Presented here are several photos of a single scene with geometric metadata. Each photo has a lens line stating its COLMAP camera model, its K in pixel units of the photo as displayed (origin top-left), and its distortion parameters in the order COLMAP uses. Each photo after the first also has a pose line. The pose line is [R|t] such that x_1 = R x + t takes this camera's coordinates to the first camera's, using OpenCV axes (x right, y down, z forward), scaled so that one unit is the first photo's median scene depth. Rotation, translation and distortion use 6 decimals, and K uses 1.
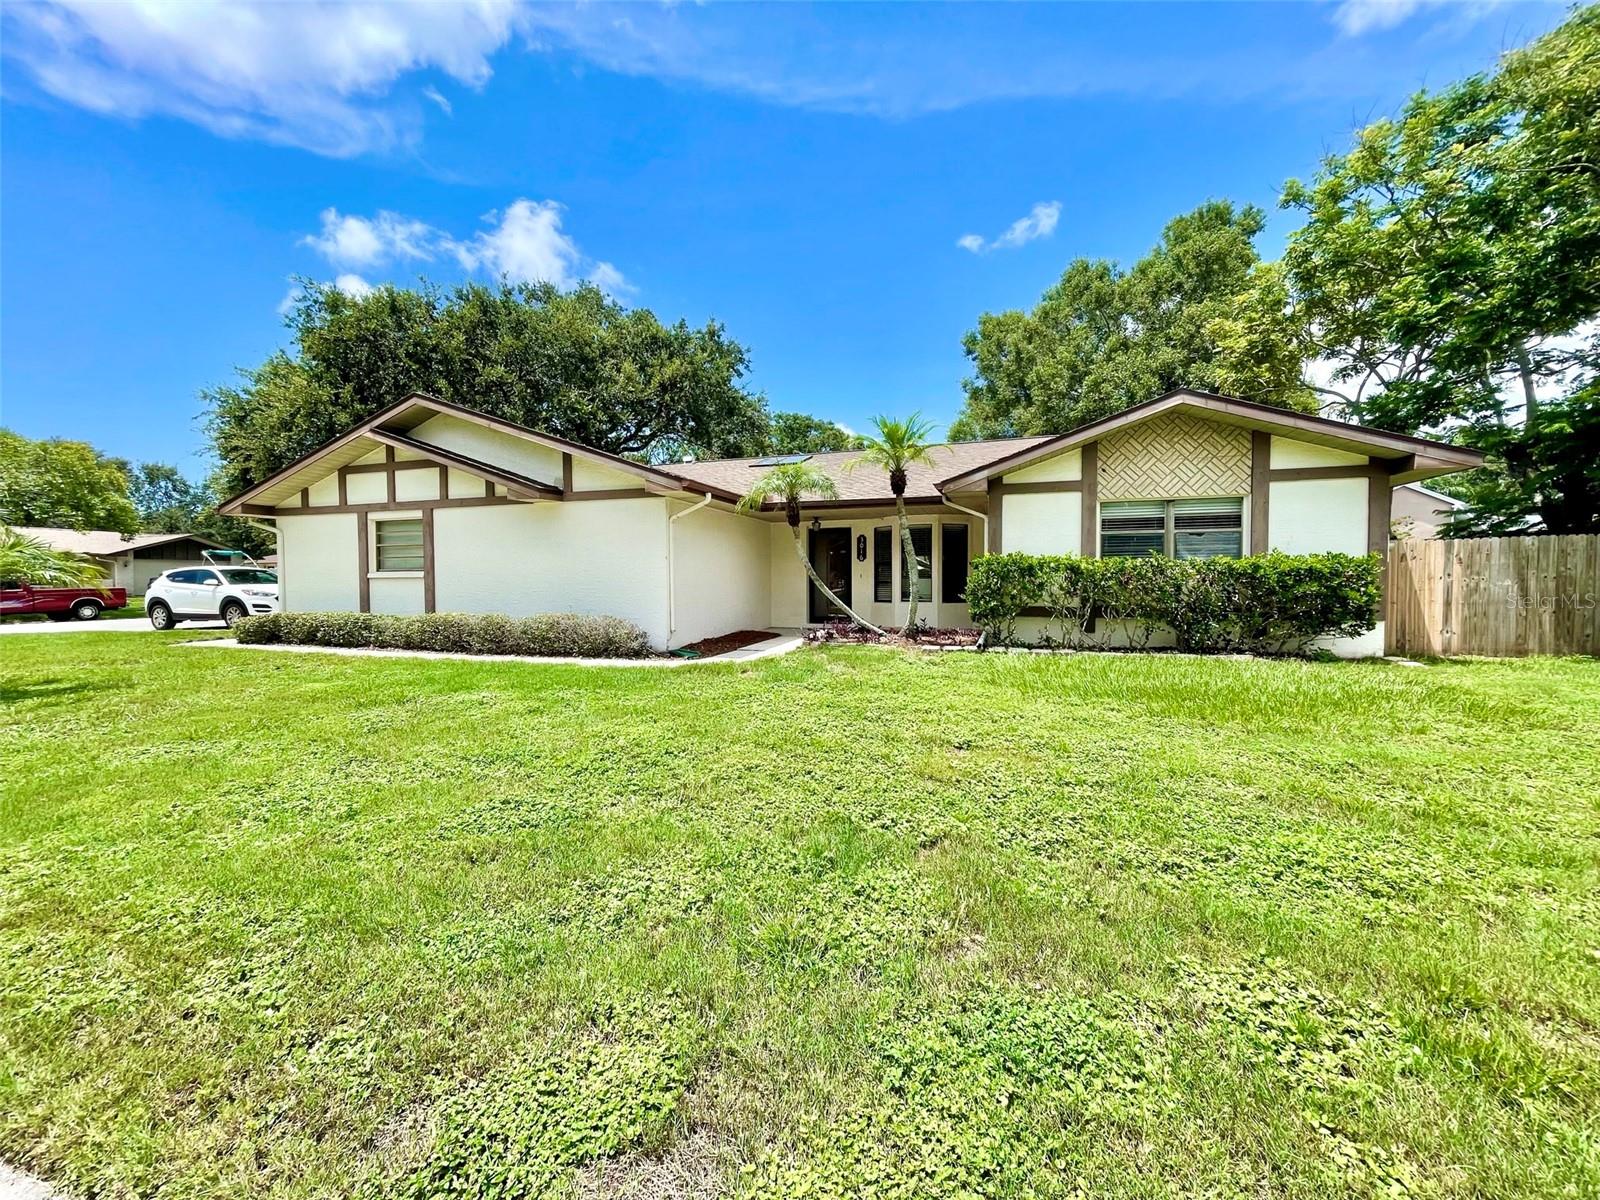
lens RADIAL K [[645.0, 0, 784.3], [0, 645.0, 598.4], [0, 0, 1]] dist [-0.005513, 0.000847]
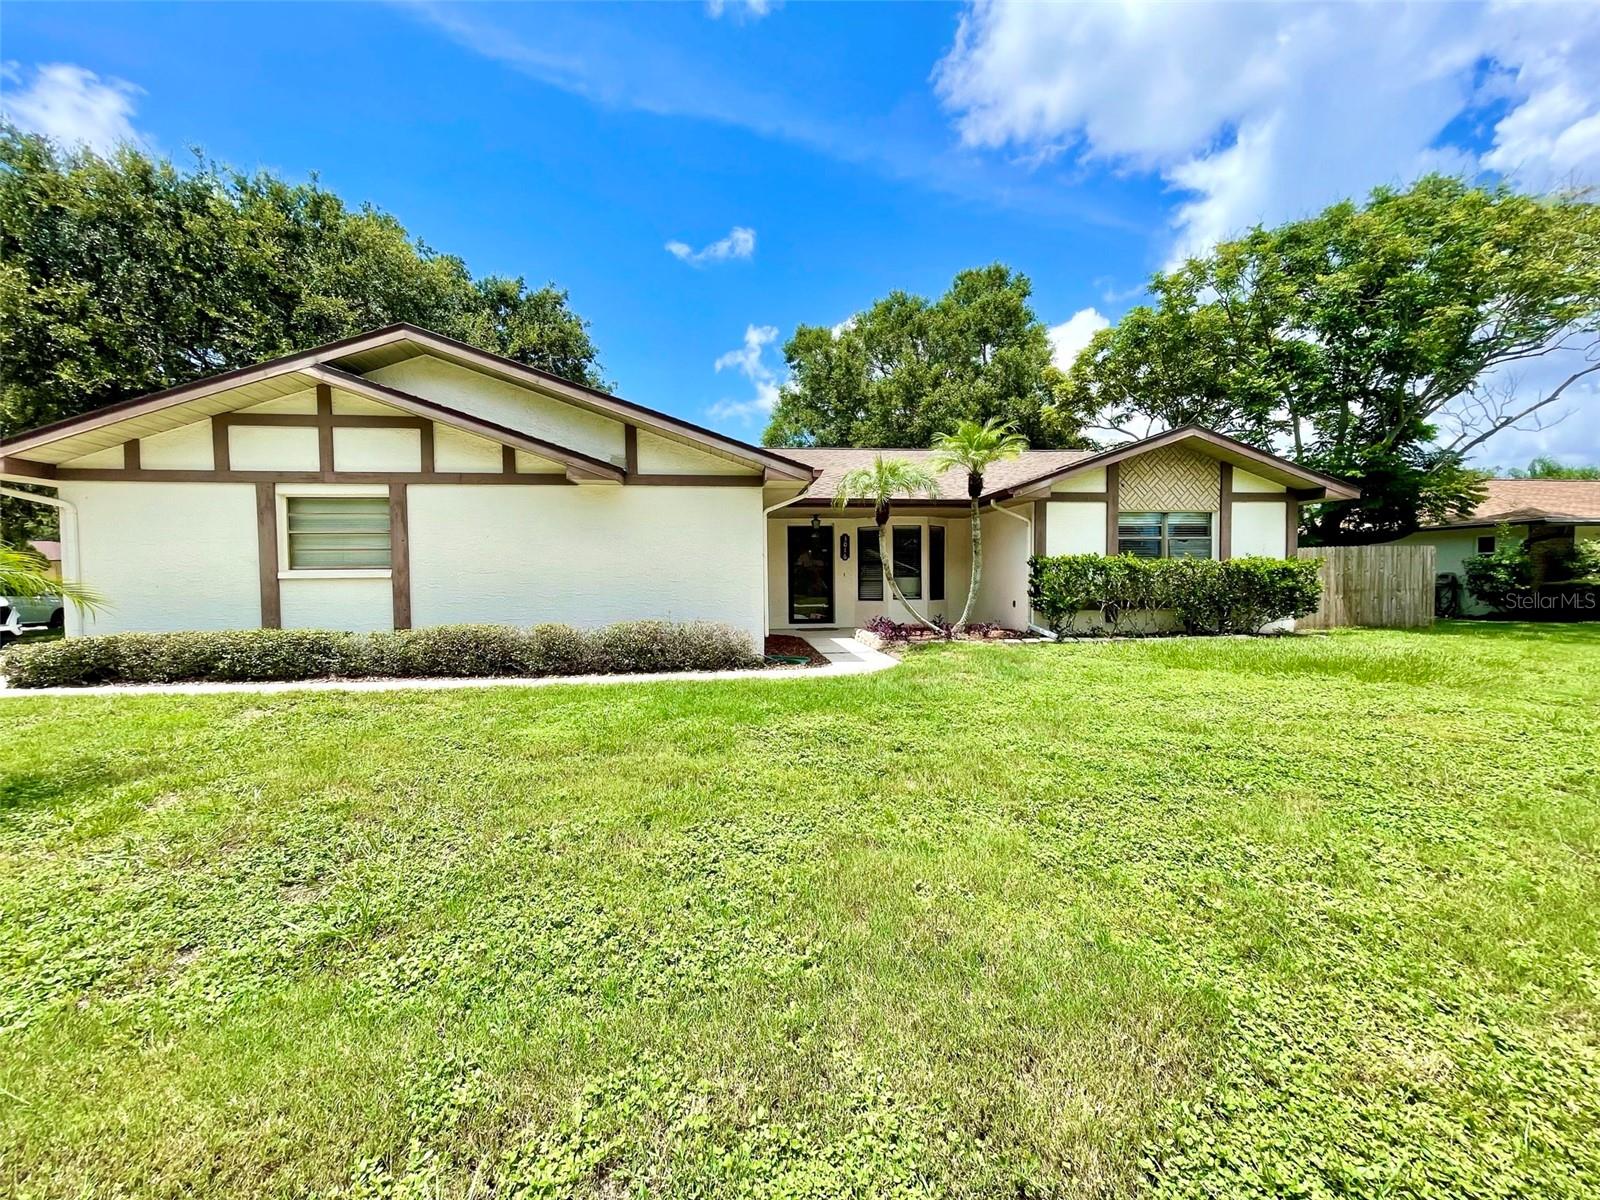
lens RADIAL K [[645.0, 0, 792.5], [0, 645.0, 601.0], [0, 0, 1]] dist [-0.005513, 0.000847]
pose [[0.905638, -0.018651, 0.423642, -0.457795], [0.016789, 0.999826, 0.008127, -0.004203], [-0.423720, -0.000247, 0.905793, 0.147129]]
